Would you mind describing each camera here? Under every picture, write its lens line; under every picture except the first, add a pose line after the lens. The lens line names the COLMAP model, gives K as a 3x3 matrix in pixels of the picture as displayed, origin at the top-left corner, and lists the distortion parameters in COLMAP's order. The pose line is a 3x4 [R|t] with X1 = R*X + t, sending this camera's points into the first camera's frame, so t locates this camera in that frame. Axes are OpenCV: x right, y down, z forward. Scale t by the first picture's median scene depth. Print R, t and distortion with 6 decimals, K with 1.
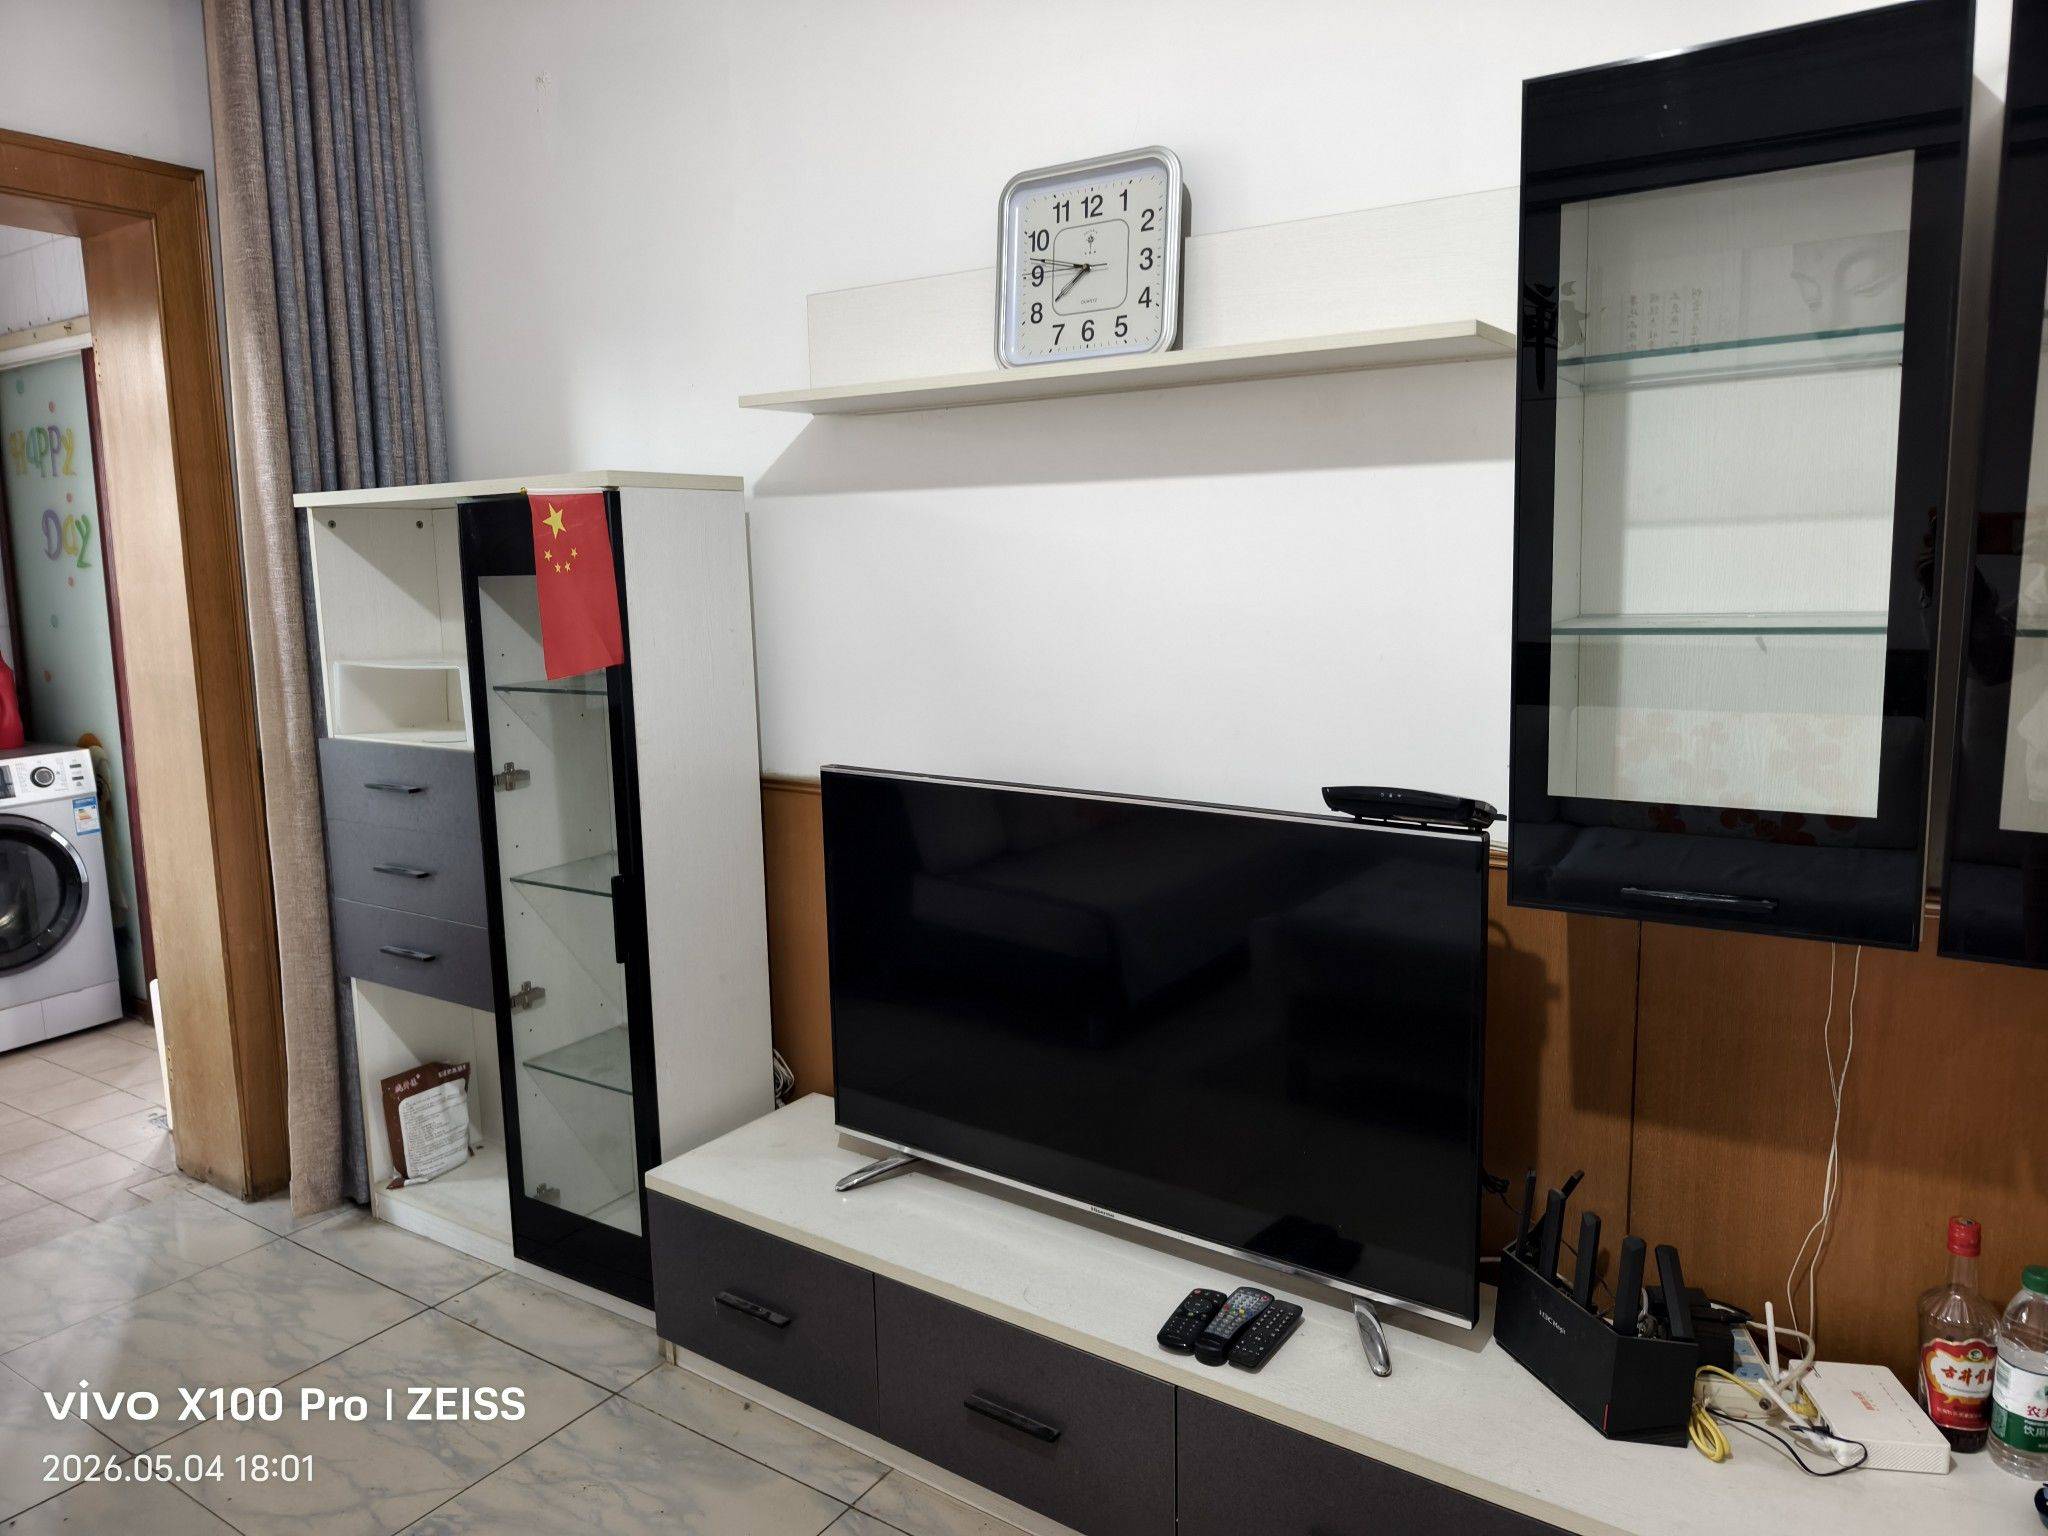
lens RADIAL K [[1368.4, 0, 1031.1], [0, 1368.4, 754.7], [0, 0, 1]] dist [0.000534, -0.004341]
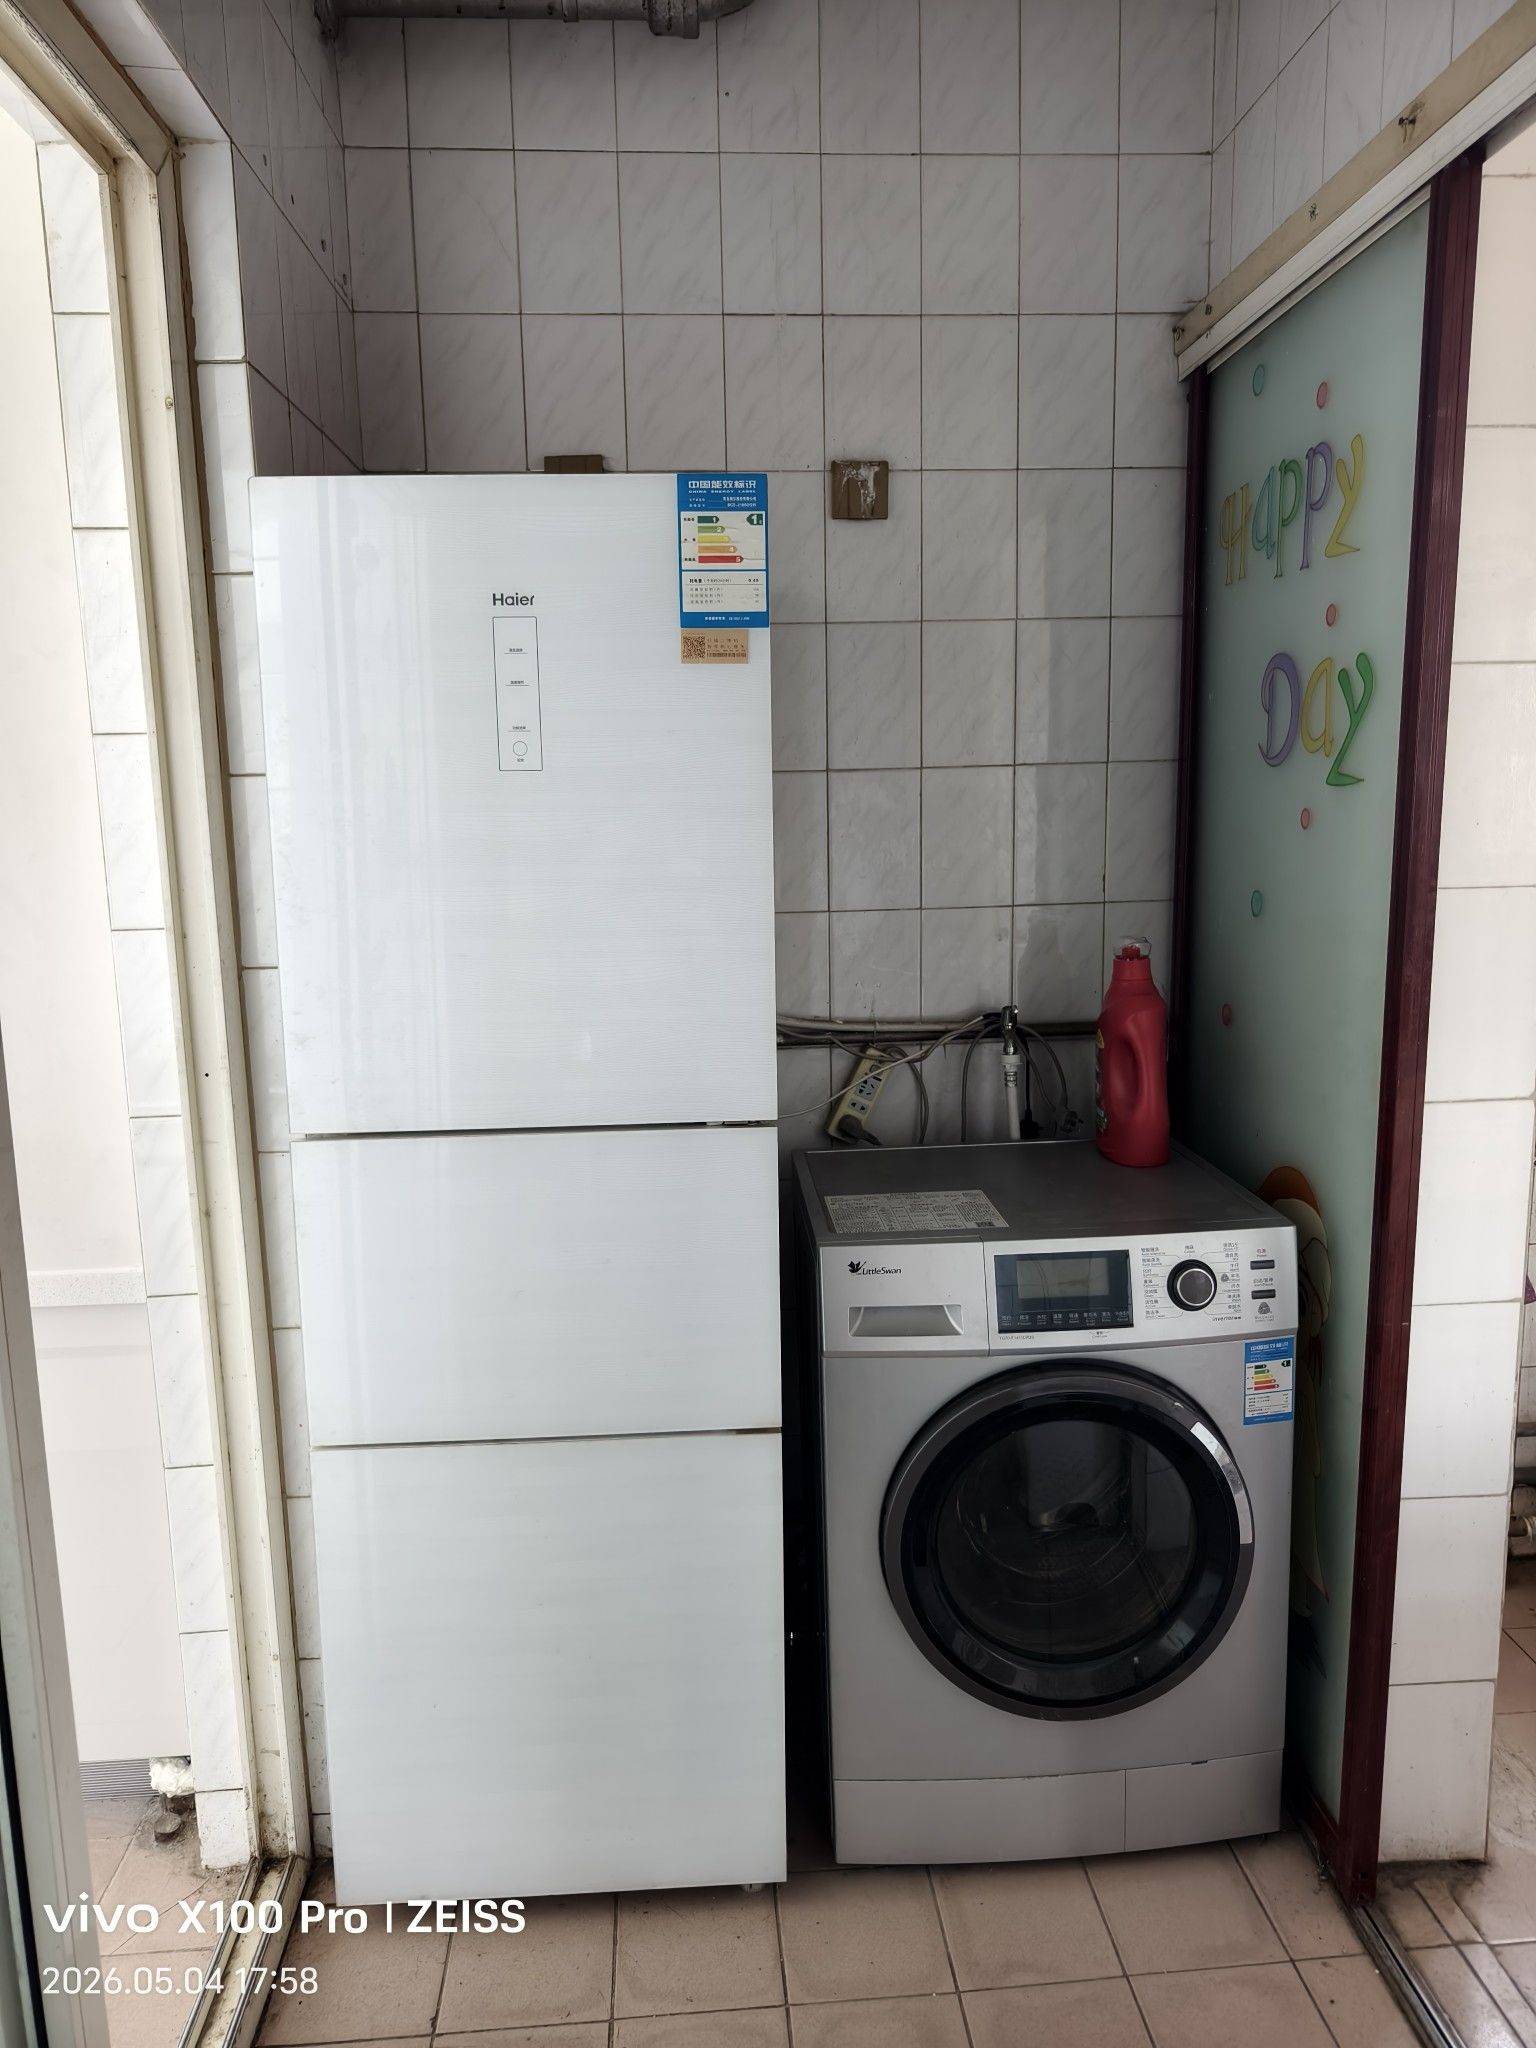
lens RADIAL K [[1399.8, 0, 795.2], [0, 1399.8, 1017.5], [0, 0, 1]] dist [0.005325, -0.005332]
pose [[0.617314, 0.130552, -0.775809, -0.644826], [-0.100790, 0.991133, 0.086588, -0.123460], [0.780234, 0.024742, 0.624998, 0.859069]]
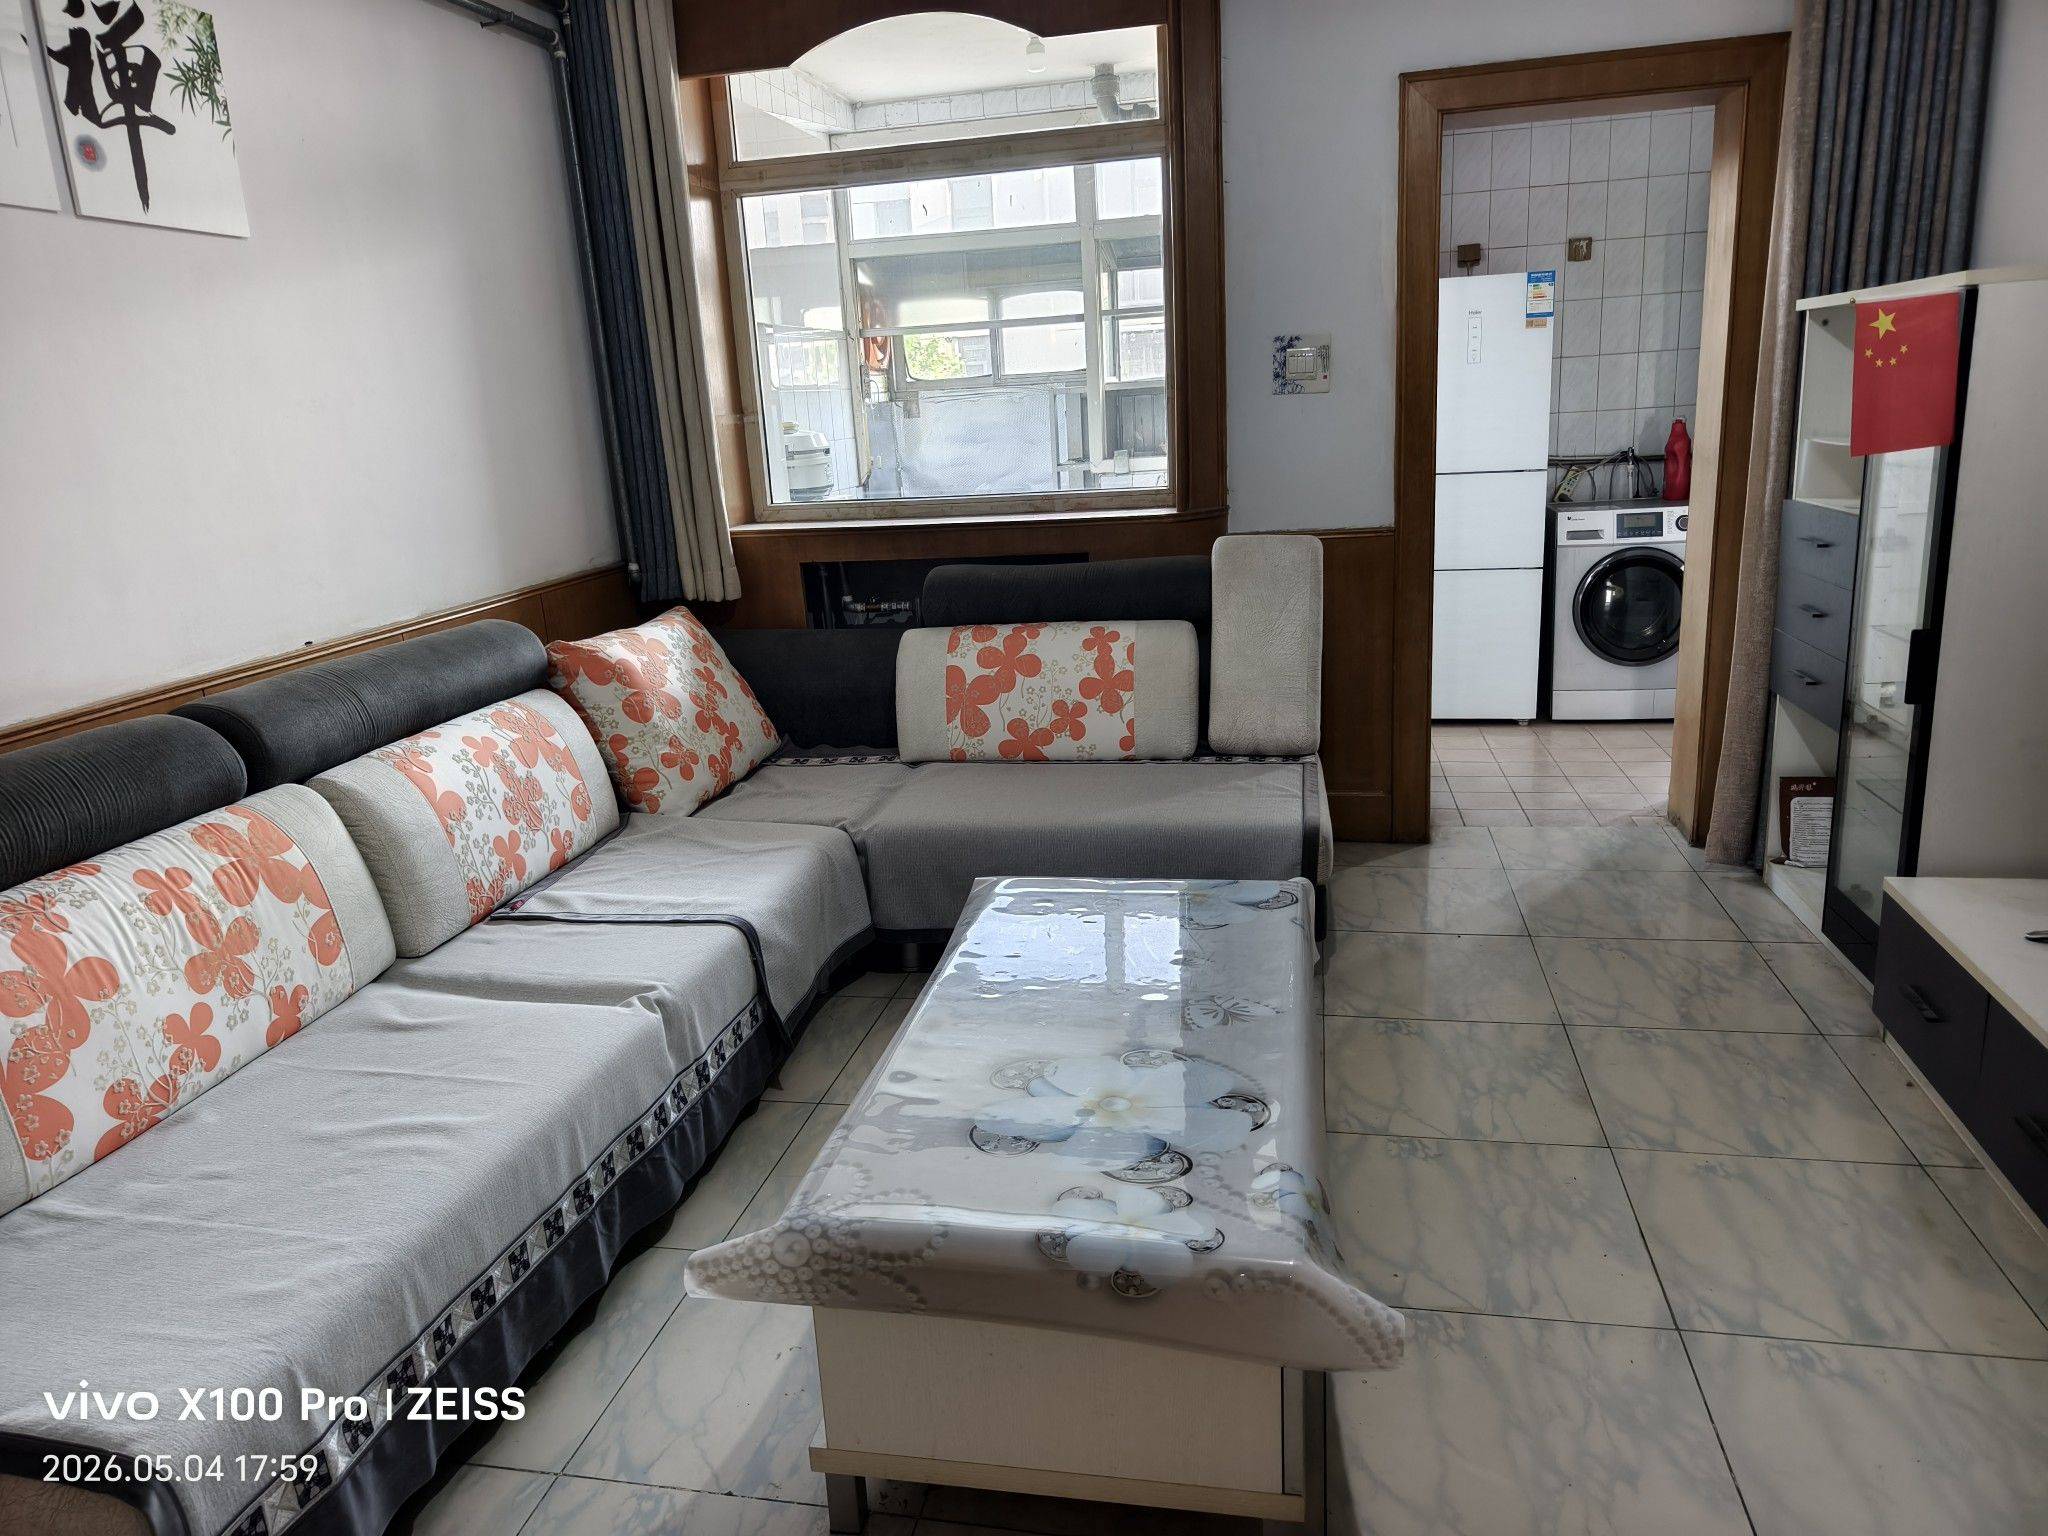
lens RADIAL K [[1399.8, 0, 1036.2], [0, 1399.8, 771.4], [0, 0, 1]] dist [0.005325, -0.005332]
pose [[0.374585, 0.233392, -0.897337, 0.422175], [-0.077803, 0.972299, 0.220411, 0.000765], [0.923922, -0.012747, 0.382368, -0.130912]]
